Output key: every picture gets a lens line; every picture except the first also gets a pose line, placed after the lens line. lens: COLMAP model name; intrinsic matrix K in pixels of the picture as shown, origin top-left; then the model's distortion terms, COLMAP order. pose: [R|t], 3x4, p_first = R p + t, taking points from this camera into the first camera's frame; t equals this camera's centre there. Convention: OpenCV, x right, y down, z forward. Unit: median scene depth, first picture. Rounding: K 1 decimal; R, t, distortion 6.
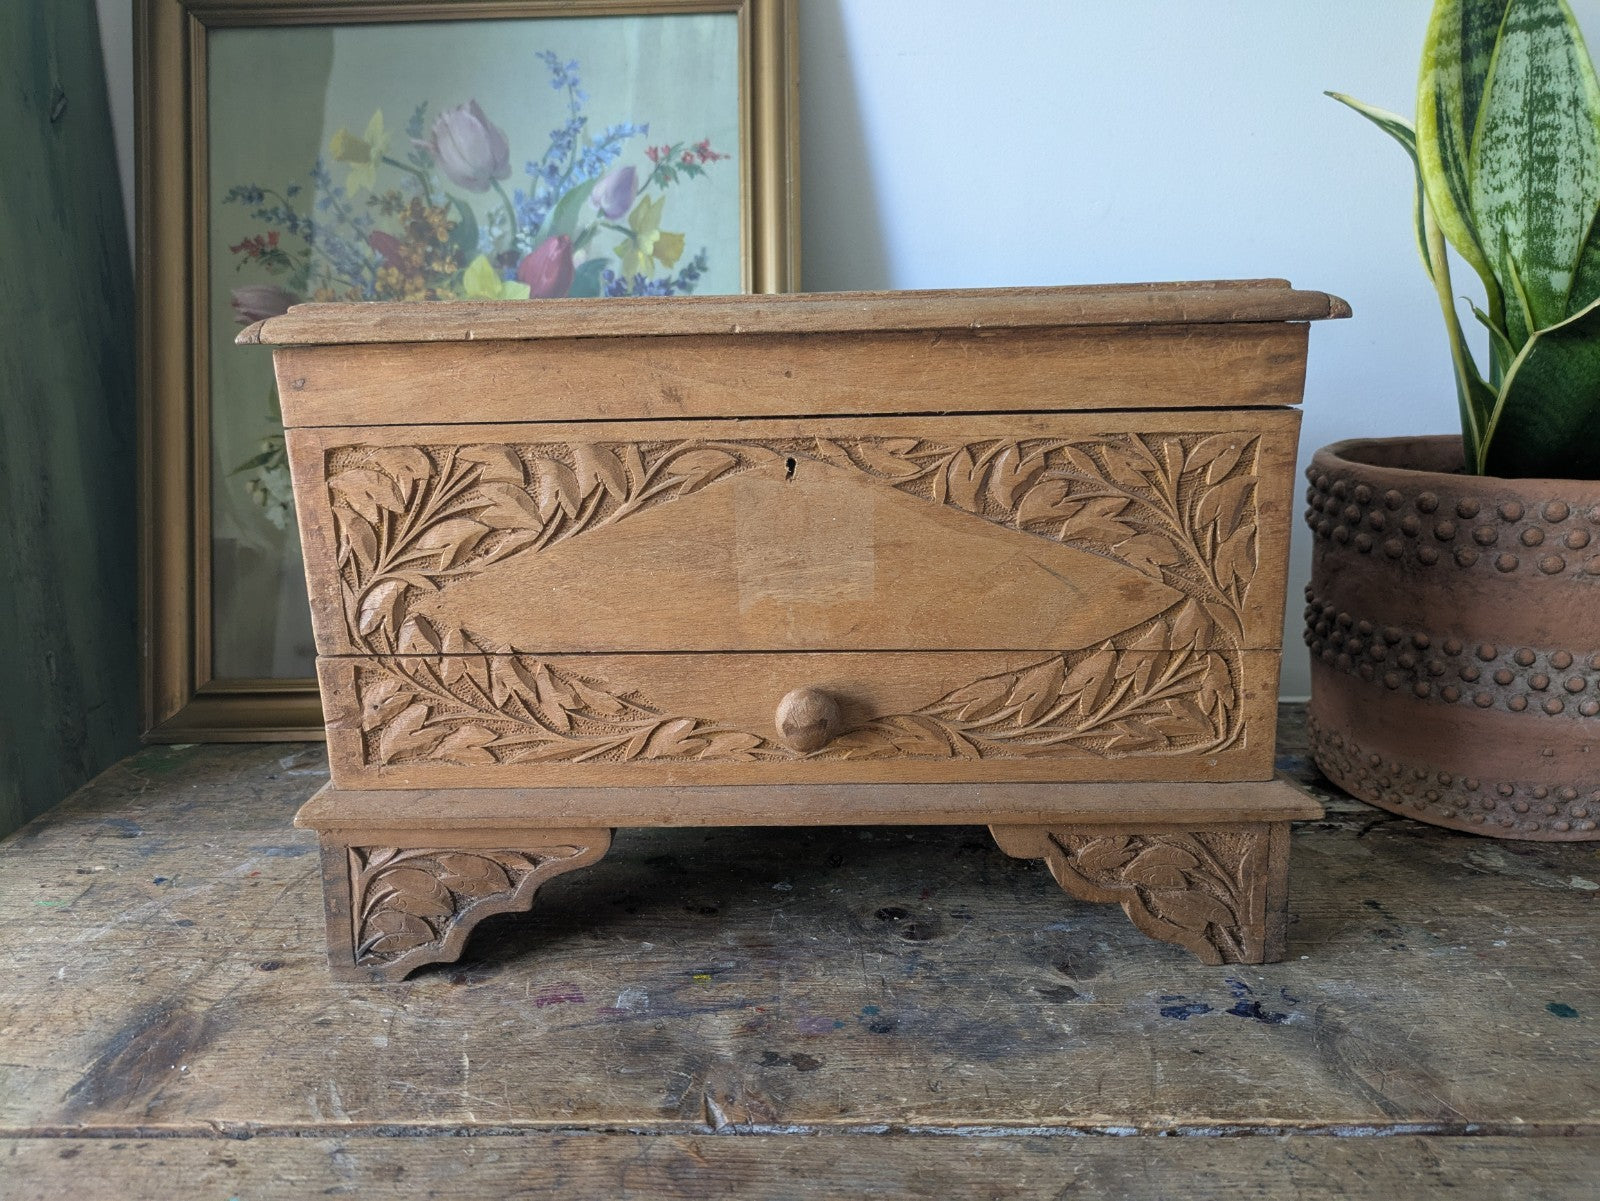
lens RADIAL K [[1209.7, 0, 776.7], [0, 1209.7, 625.6], [0, 0, 1]] dist [0.005897, -0.005914]
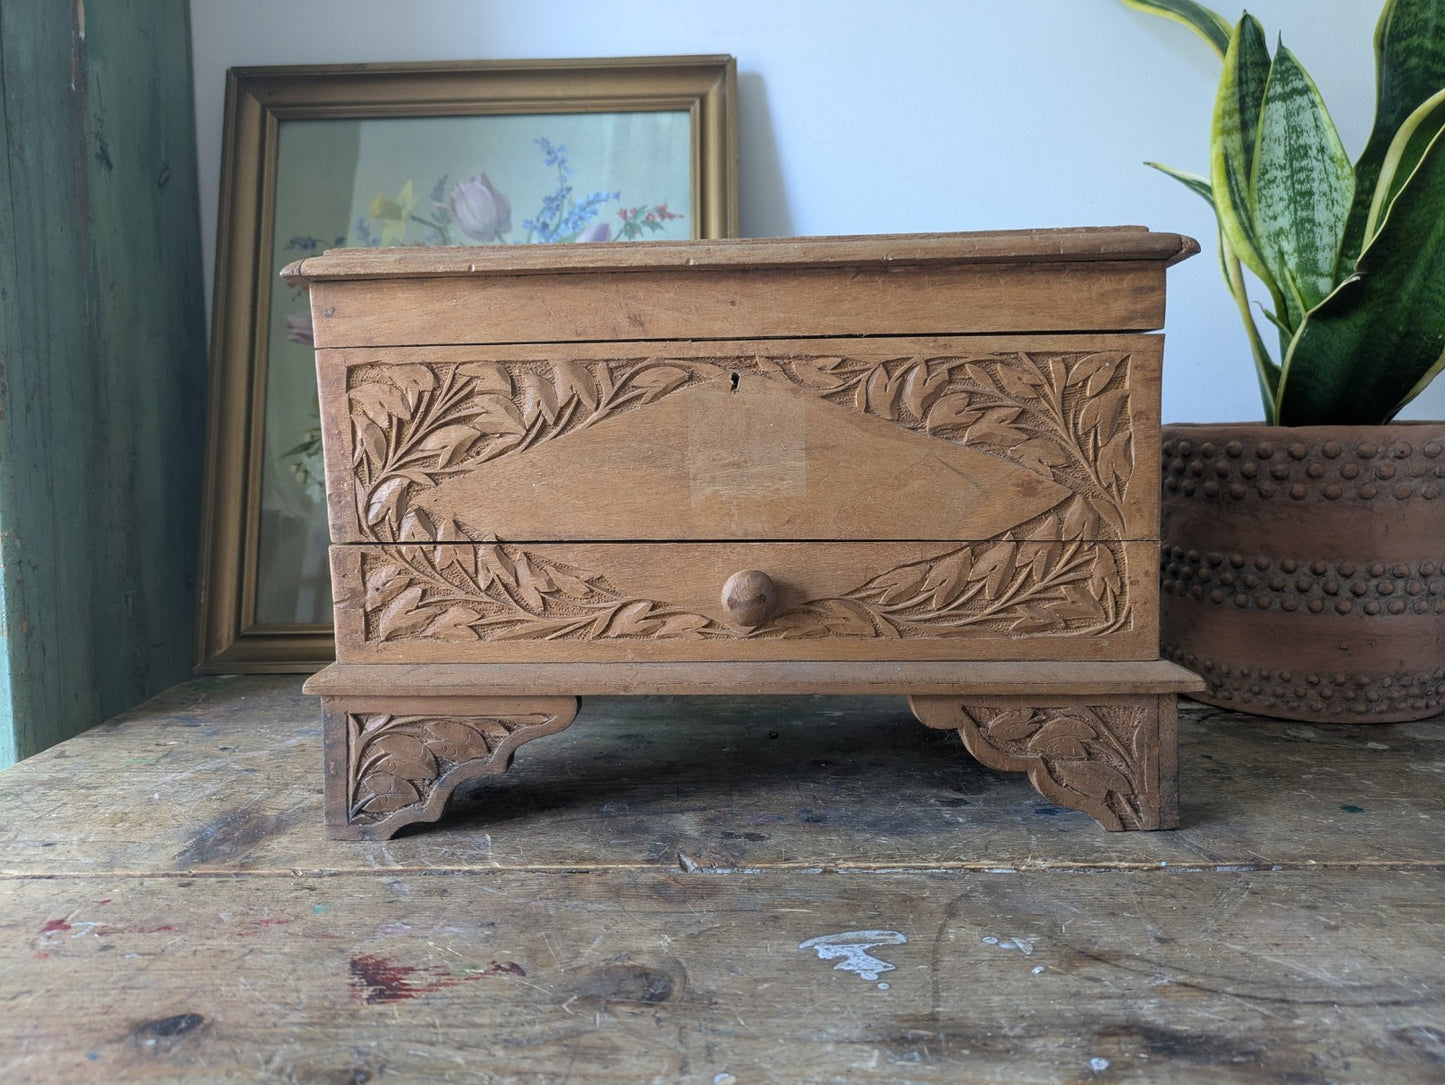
lens RADIAL K [[1092.9, 0, 703.6], [0, 1092.9, 549.4], [0, 0, 1]] dist [0.002004, 0.001076]
pose [[0.999996, 0.002644, 0.000900, -0.025844], [-0.002499, 0.990868, -0.134814, 0.170262], [-0.001248, 0.134811, 0.990871, -0.139393]]
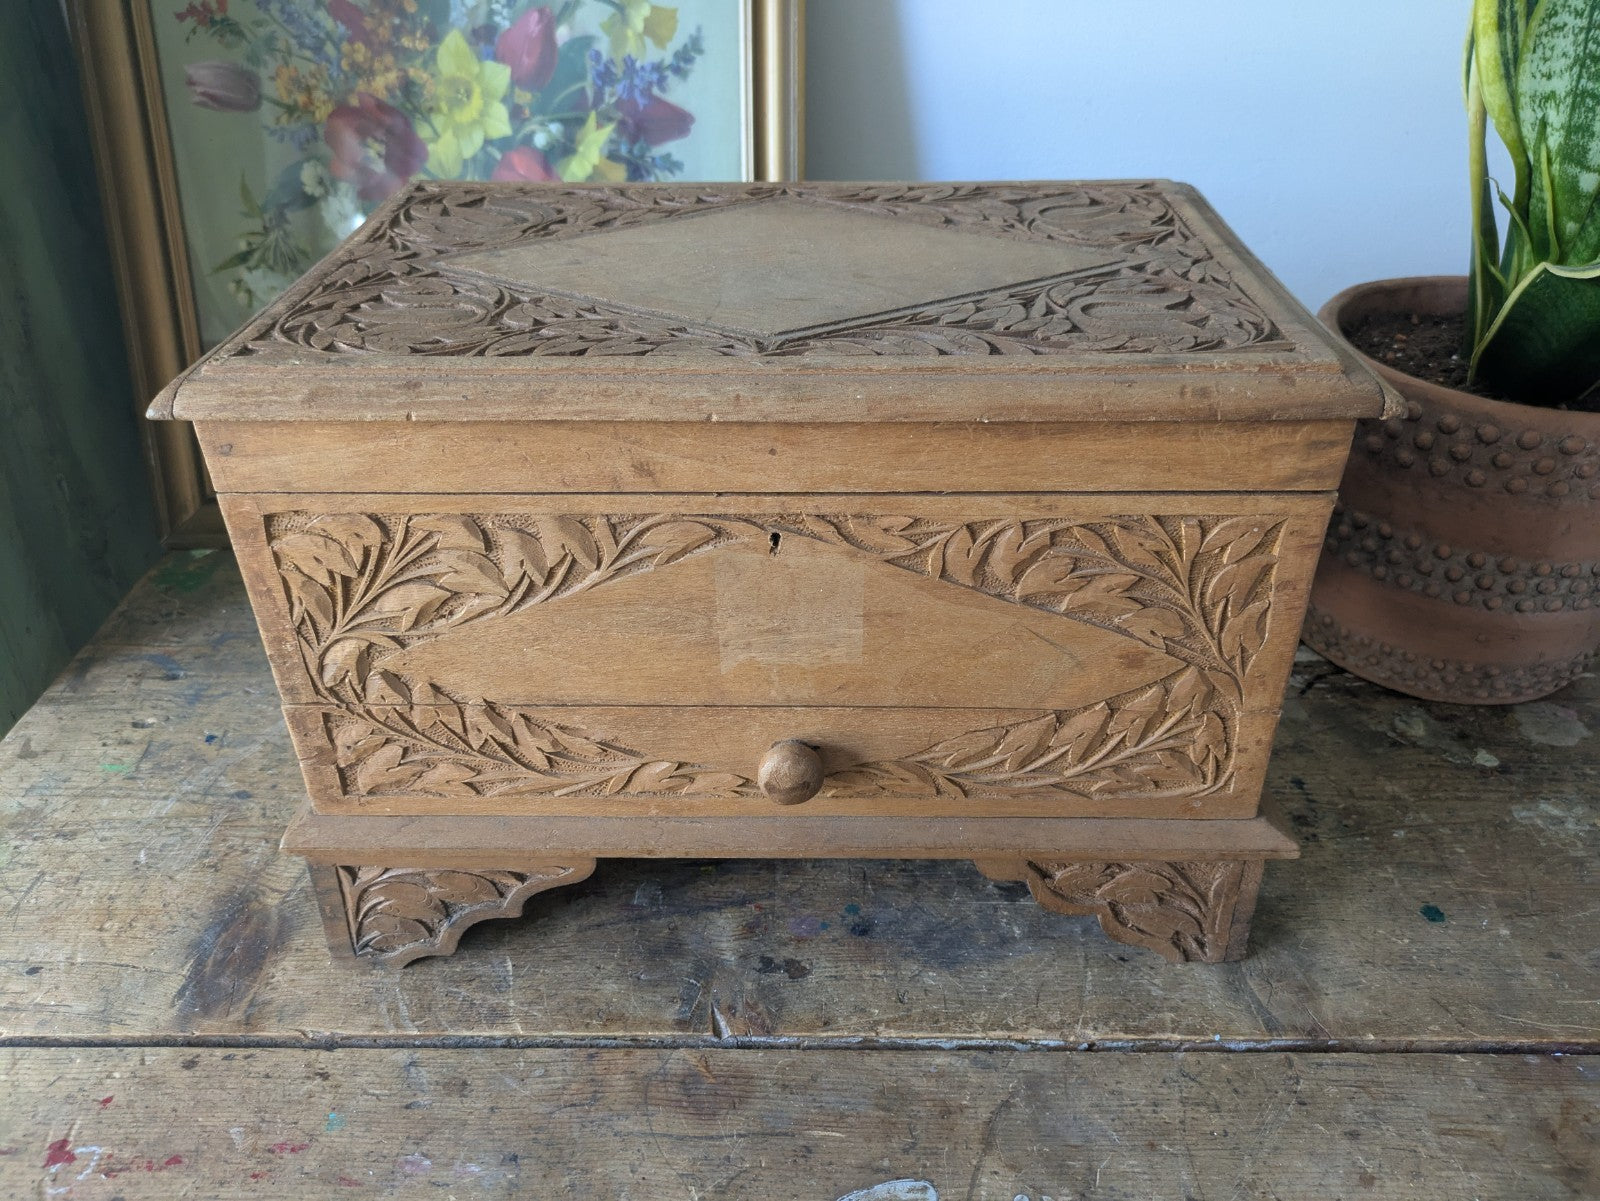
lens RADIAL K [[1209.7, 0, 807.6], [0, 1209.7, 600.1], [0, 0, 1]] dist [0.005897, -0.005914]
pose [[0.999660, 0.007094, 0.025096, 0.002229], [-0.014818, 0.946371, 0.322743, -0.289940], [-0.021460, -0.323005, 0.946154, -0.008986]]
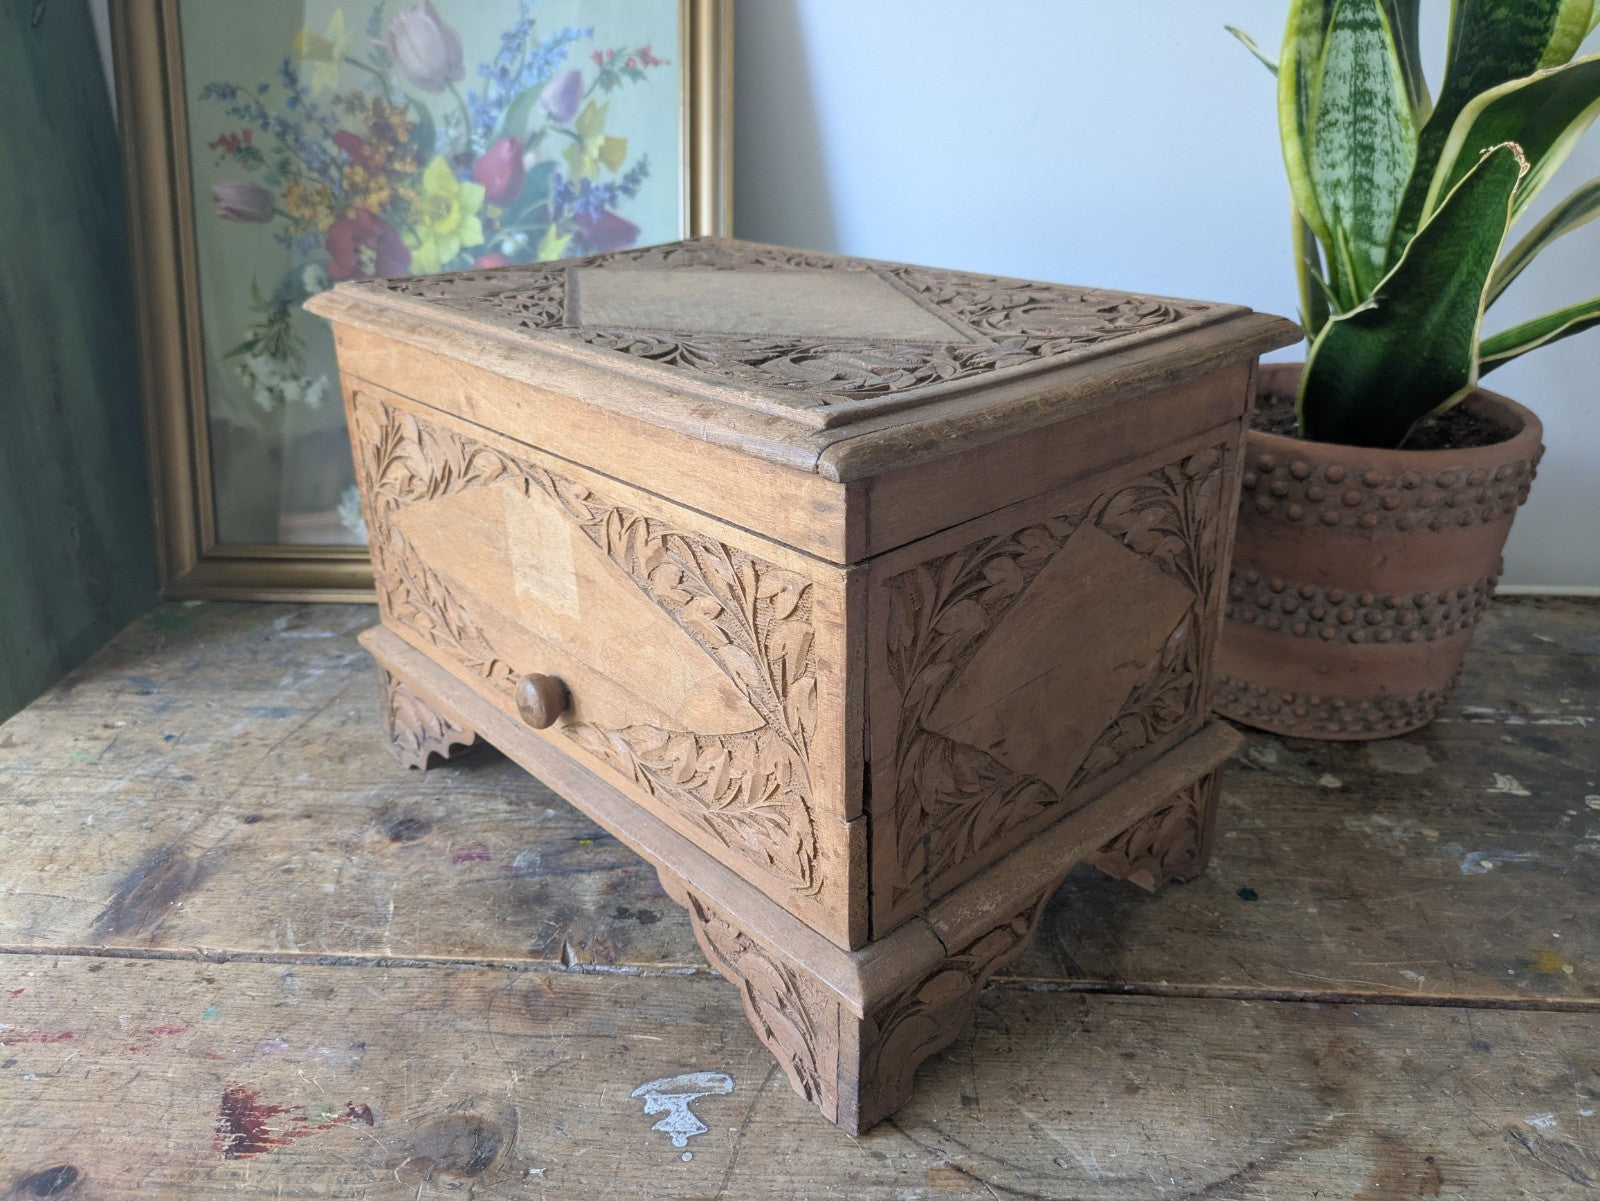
lens RADIAL K [[1209.7, 0, 802.5], [0, 1209.7, 624.3], [0, 0, 1]] dist [0.005897, -0.005914]
pose [[0.999291, 0.029332, -0.023601, 0.168018], [-0.024408, 0.982048, 0.187047, -0.157665], [0.028664, -0.186339, 0.982067, -0.176146]]
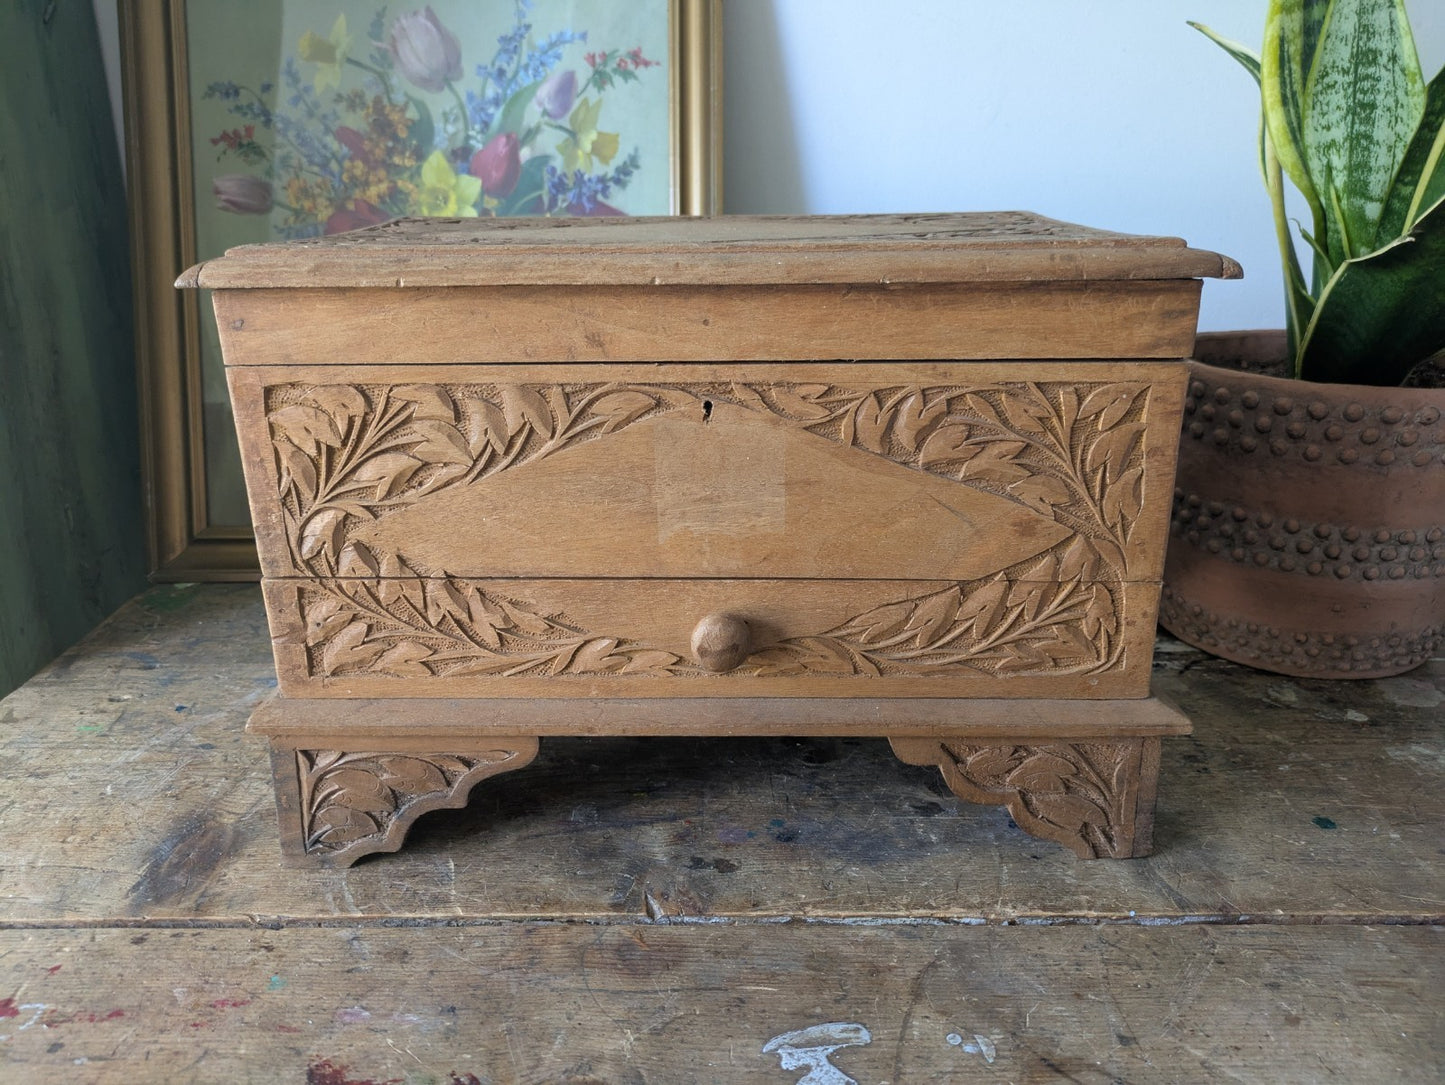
lens RADIAL K [[1092.5, 0, 720.3], [0, 1092.5, 549.4], [0, 0, 1]] dist [0.005897, -0.005914]
pose [[0.999596, 0.007071, 0.027516, -0.011339], [-0.009733, 0.995155, 0.097836, -0.059147], [-0.026690, -0.098064, 0.994822, -0.071873]]
